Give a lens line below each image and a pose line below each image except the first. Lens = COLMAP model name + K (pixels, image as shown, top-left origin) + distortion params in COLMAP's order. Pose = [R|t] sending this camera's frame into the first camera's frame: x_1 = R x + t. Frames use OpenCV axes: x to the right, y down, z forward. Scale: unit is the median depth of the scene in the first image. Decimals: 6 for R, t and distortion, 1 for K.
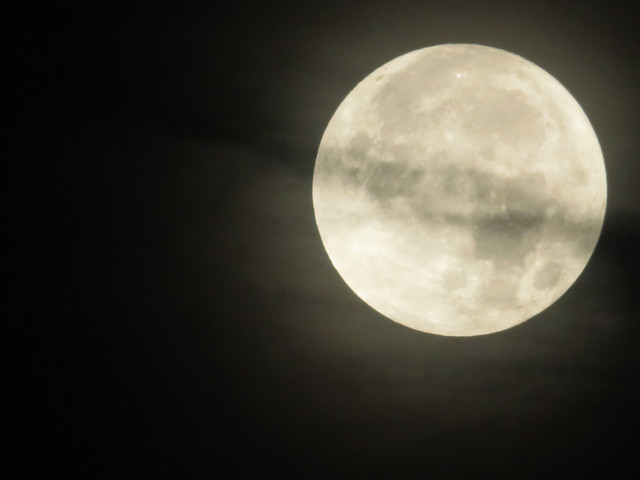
lens RADIAL K [[3692.6, 0, 320.0], [0, 3692.6, 240.2], [0, 0, 1]] dist [-0.063543, 1.464171]
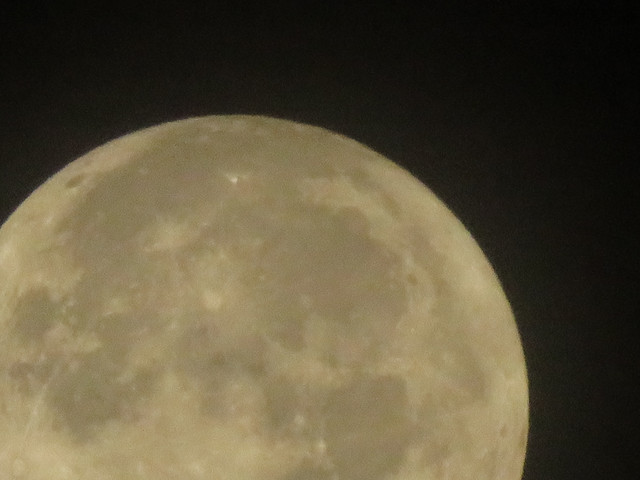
lens RADIAL K [[4653.3, 0, 319.9], [0, 4653.3, 240.0], [0, 0, 1]] dist [-0.253217, -17.007727]
pose [[0.998676, 0.012593, 0.049867, 0.018013], [-0.011516, 0.999695, -0.021829, -0.022817], [-0.050127, 0.021226, 0.998517, 0.374223]]
